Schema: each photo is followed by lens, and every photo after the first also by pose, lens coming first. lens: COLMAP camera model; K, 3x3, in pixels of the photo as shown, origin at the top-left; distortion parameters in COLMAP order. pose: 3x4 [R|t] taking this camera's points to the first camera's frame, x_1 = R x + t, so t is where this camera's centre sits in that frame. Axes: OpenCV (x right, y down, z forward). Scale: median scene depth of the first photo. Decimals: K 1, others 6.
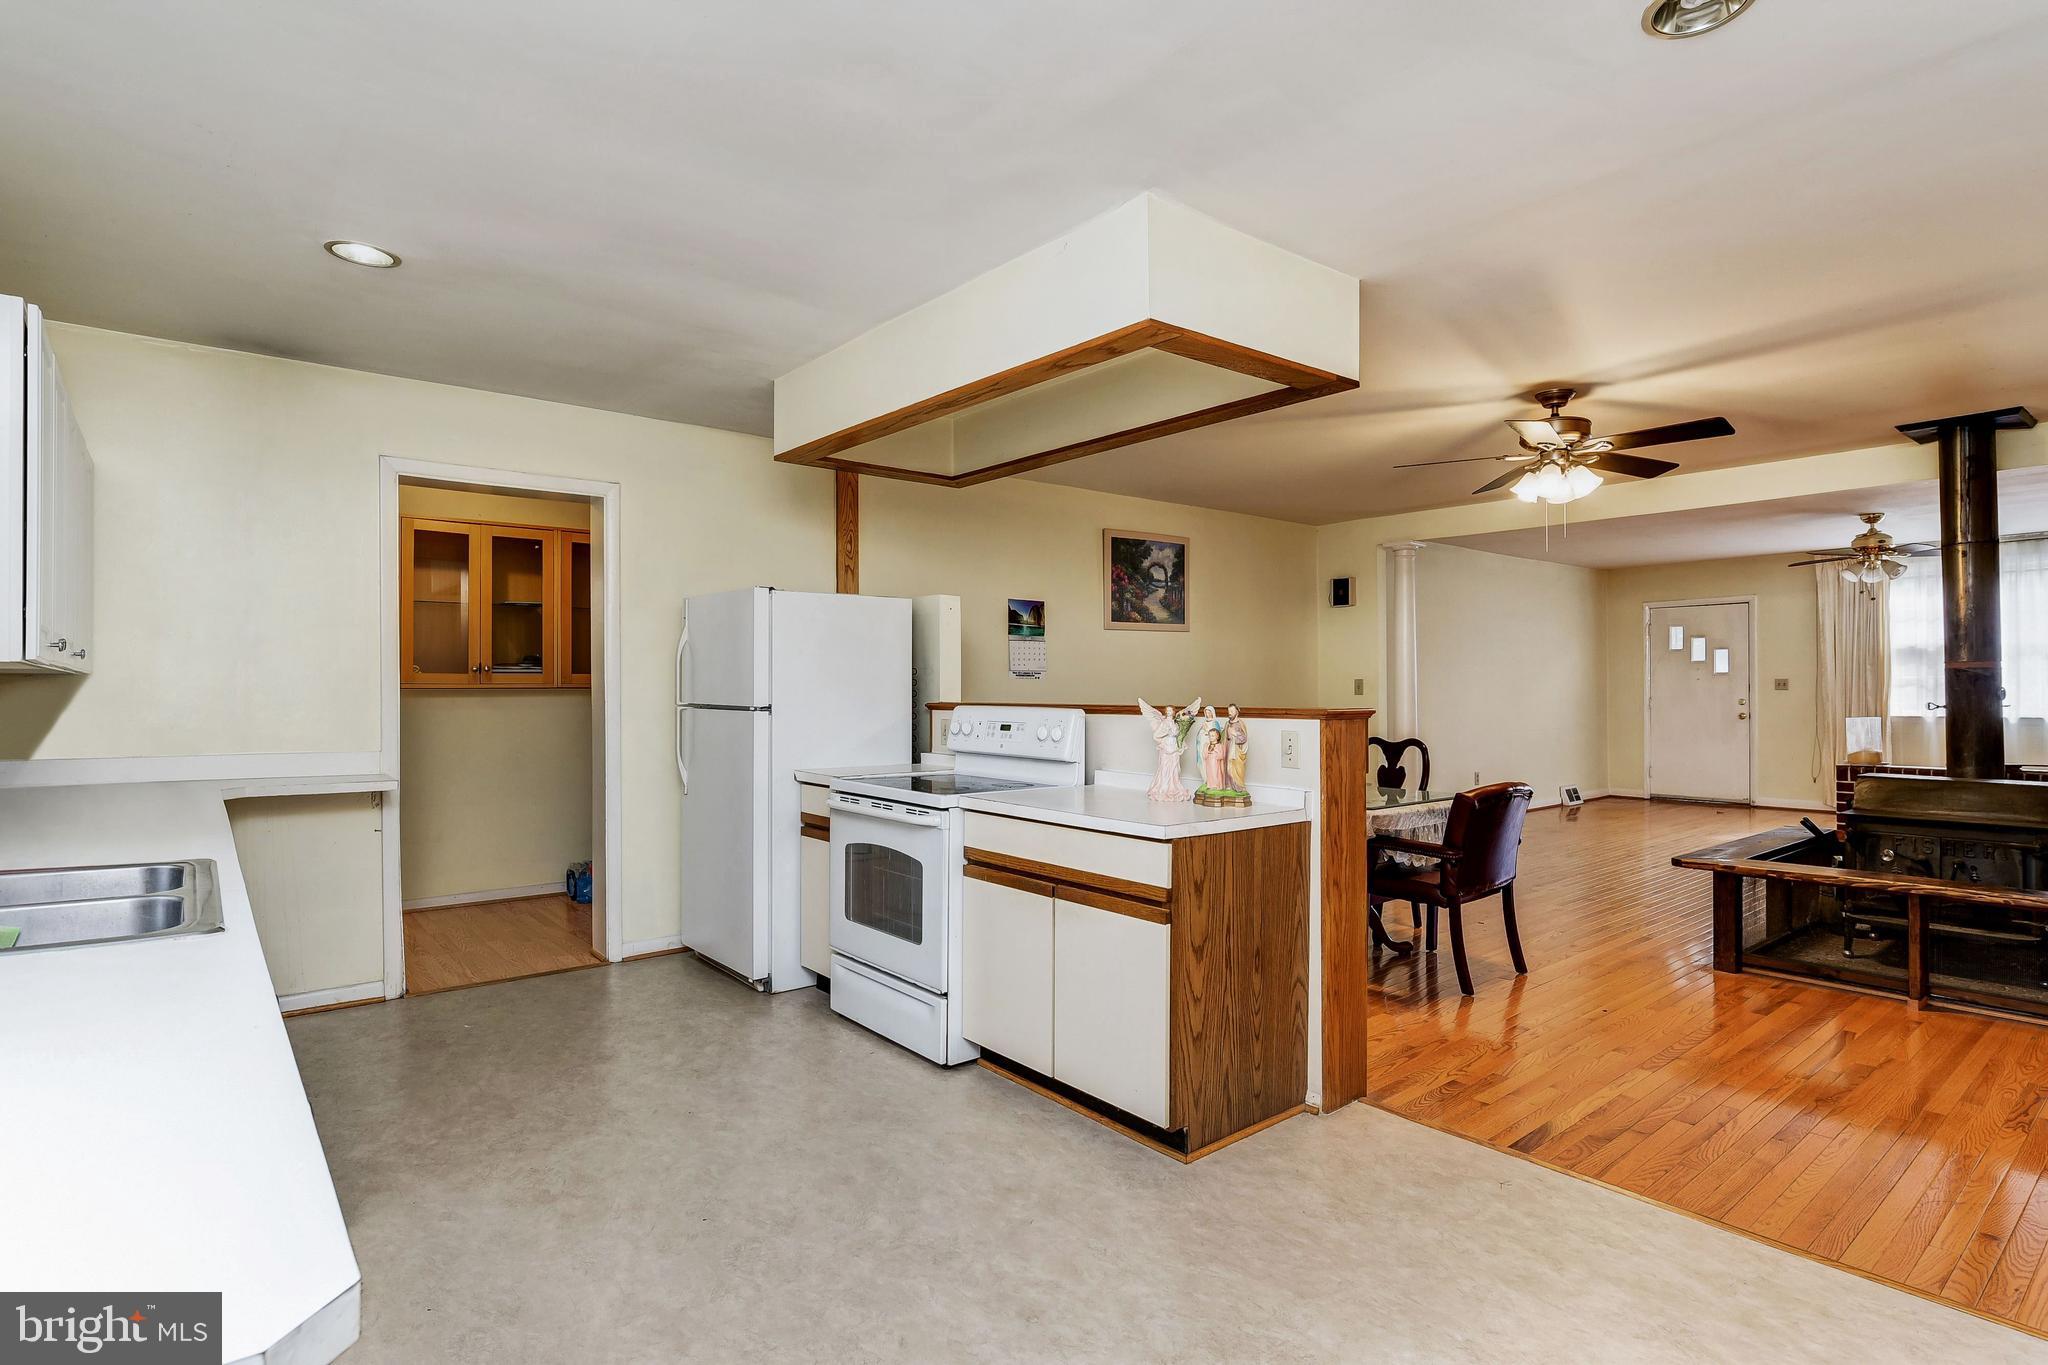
lens RADIAL K [[1023.9, 0, 1034.5], [0, 1023.9, 684.7], [0, 0, 1]] dist [-0.003646, 0.001161]
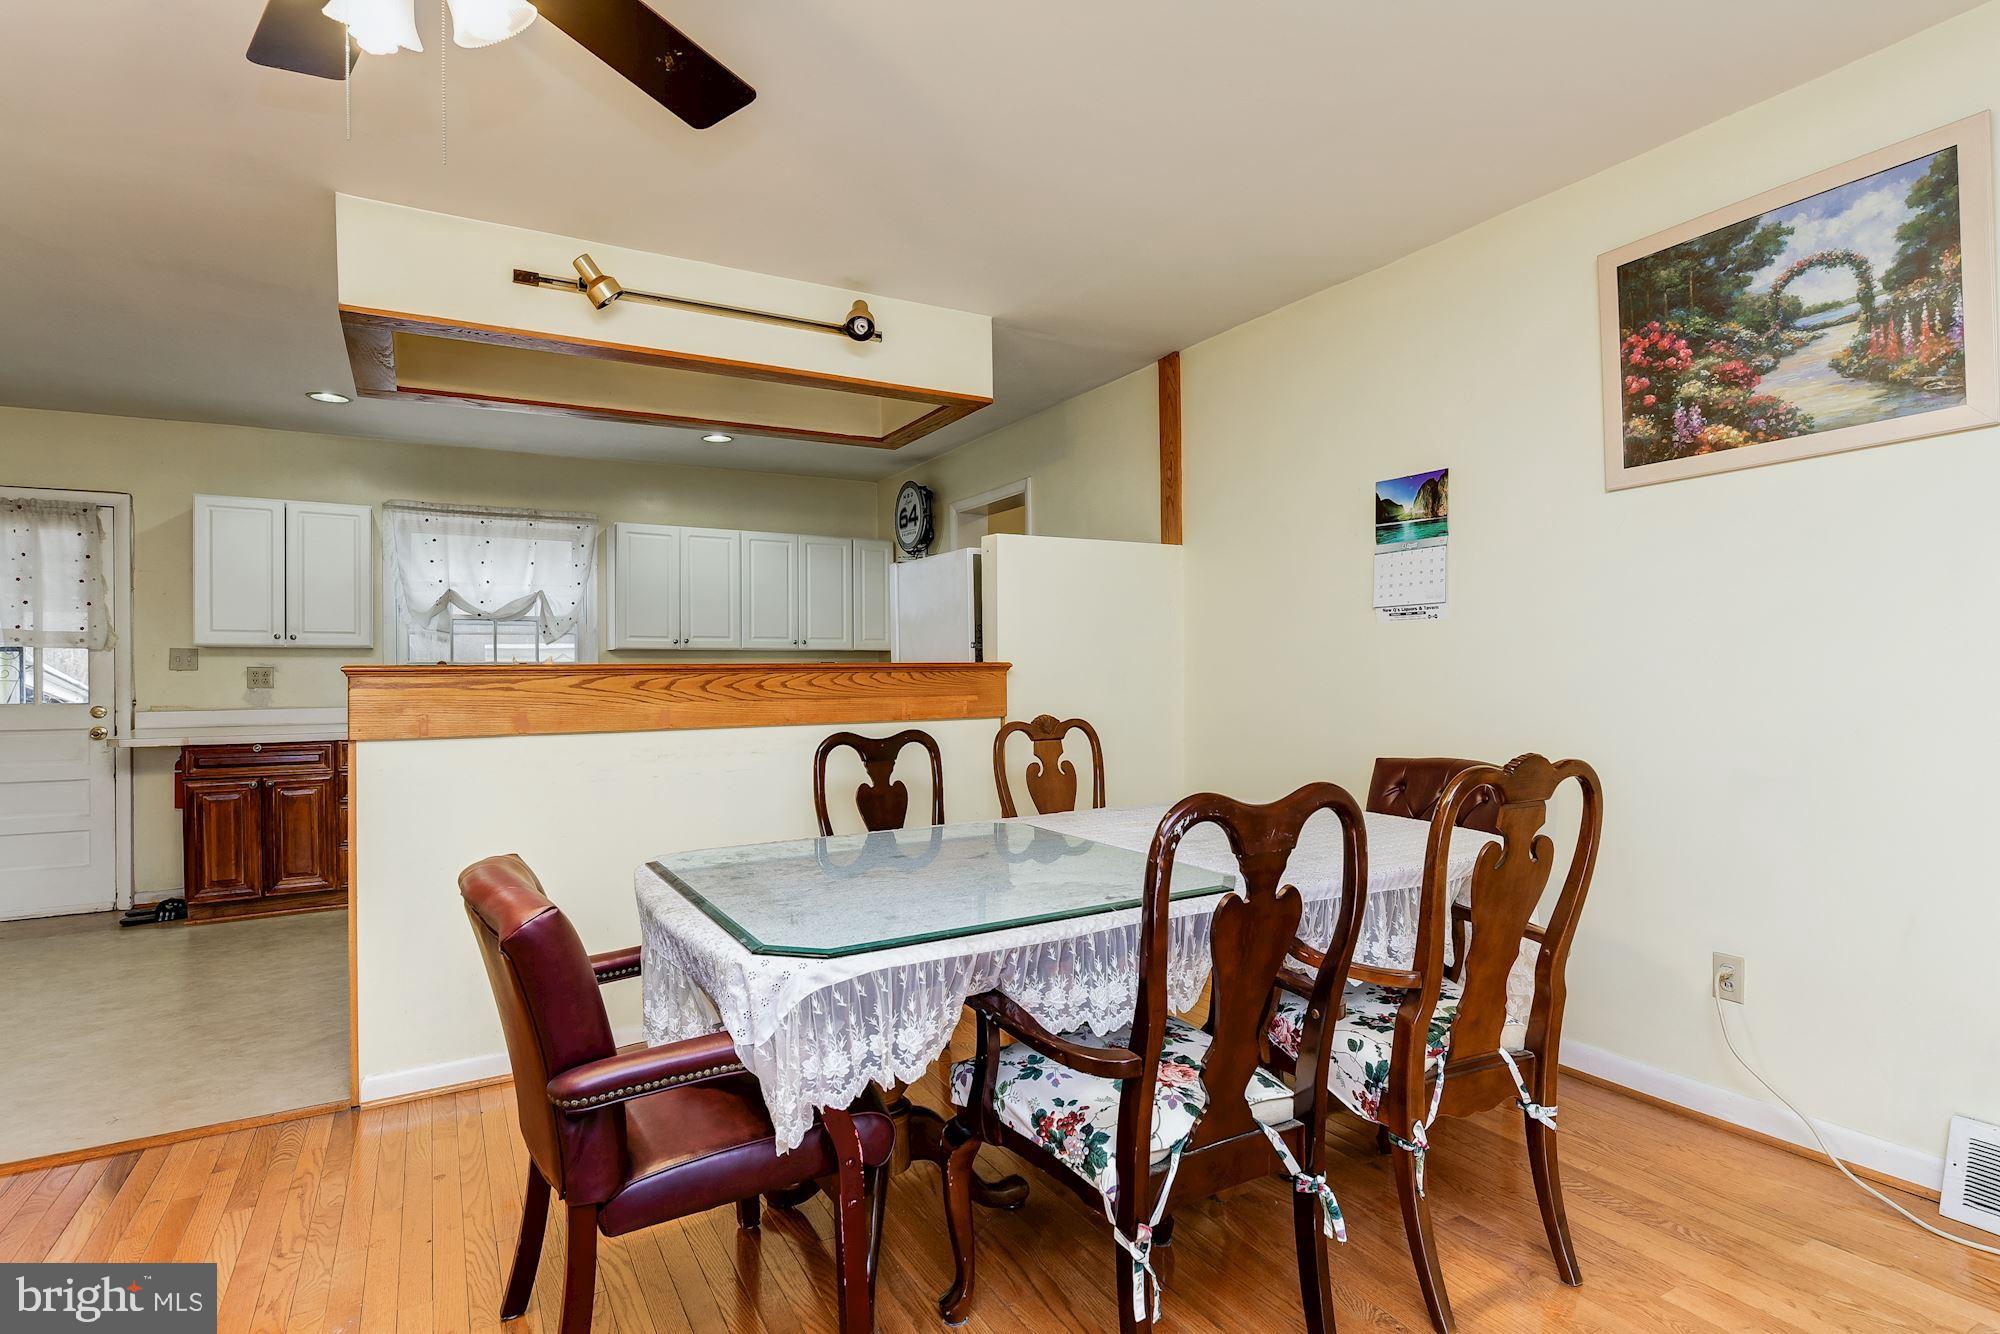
lens RADIAL K [[999.9, 0, 1010.3], [0, 999.9, 669.1], [0, 0, 1]] dist [-0.003646, 0.001161]
pose [[-0.151728, -0.000478, -0.988422, 0.508801], [0.011082, 0.999936, -0.002184, 0.018226], [0.988360, -0.011285, -0.151713, 0.801592]]
